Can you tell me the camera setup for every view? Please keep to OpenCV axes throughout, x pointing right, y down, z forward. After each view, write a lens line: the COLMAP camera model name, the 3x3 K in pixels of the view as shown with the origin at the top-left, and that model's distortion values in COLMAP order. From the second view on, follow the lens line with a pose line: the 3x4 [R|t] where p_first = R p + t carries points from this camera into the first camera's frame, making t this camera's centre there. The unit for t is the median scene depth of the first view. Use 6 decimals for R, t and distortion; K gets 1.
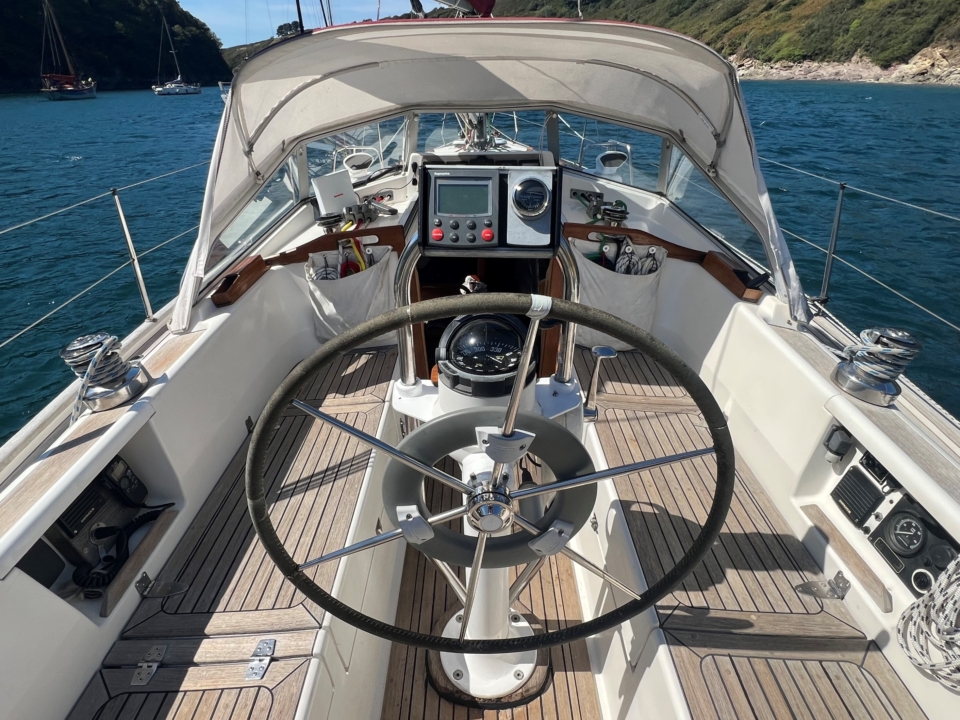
lens RADIAL K [[517.6, 0, 478.5], [0, 517.6, 359.4], [0, 0, 1]] dist [-0.001243, 0.000458]
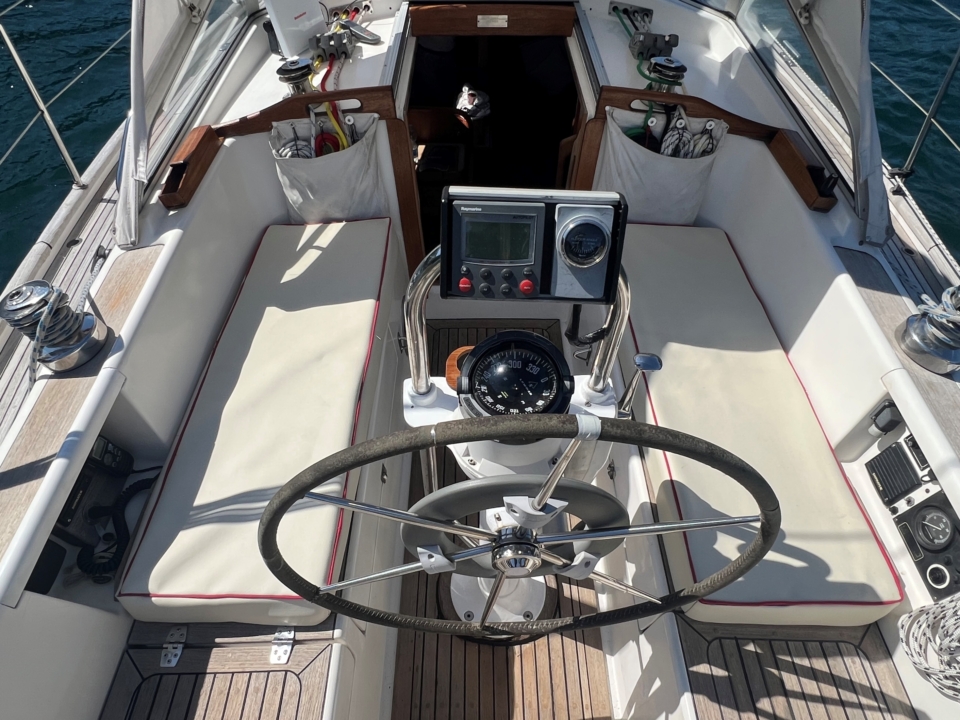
lens RADIAL K [[591.8, 0, 481.2], [0, 591.8, 354.8], [0, 0, 1]] dist [0.002336, -0.004044]
pose [[0.999745, 0.009167, 0.020651, -0.060122], [-0.015519, 0.942885, 0.332757, -0.371613], [-0.016421, -0.332992, 0.942787, 0.079710]]
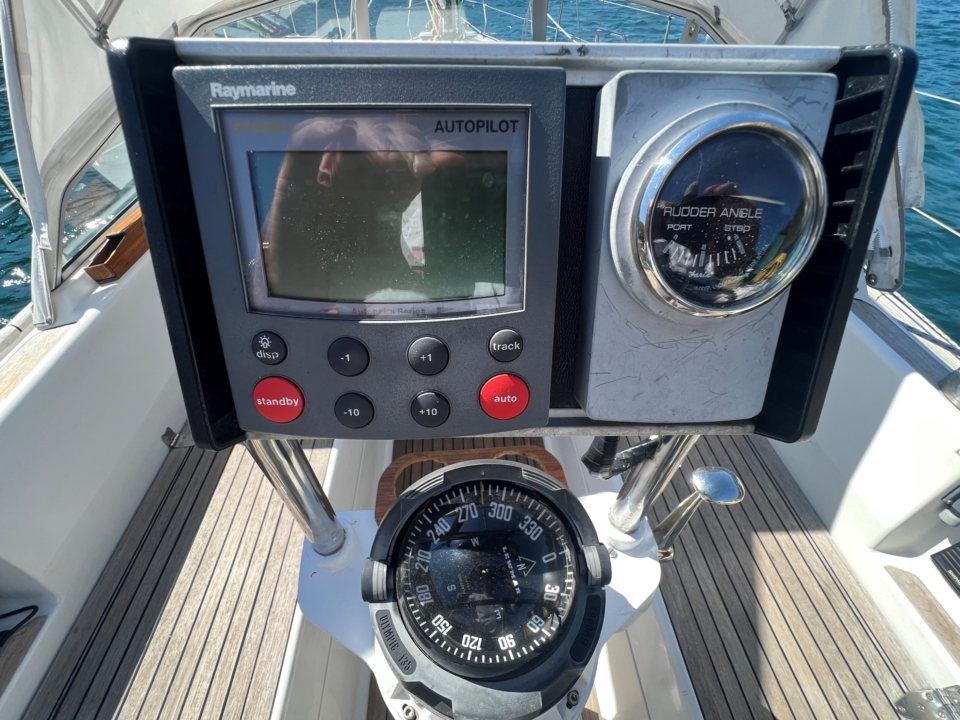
lens RADIAL K [[417.8, 0, 475.0], [0, 417.8, 357.0], [0, 0, 1]] dist [0.000116, -0.000104]
pose [[0.998632, -0.032577, 0.040902, -0.001765], [0.021336, 0.967994, 0.250064, -0.251501], [-0.047739, -0.248849, 0.967365, 0.689381]]
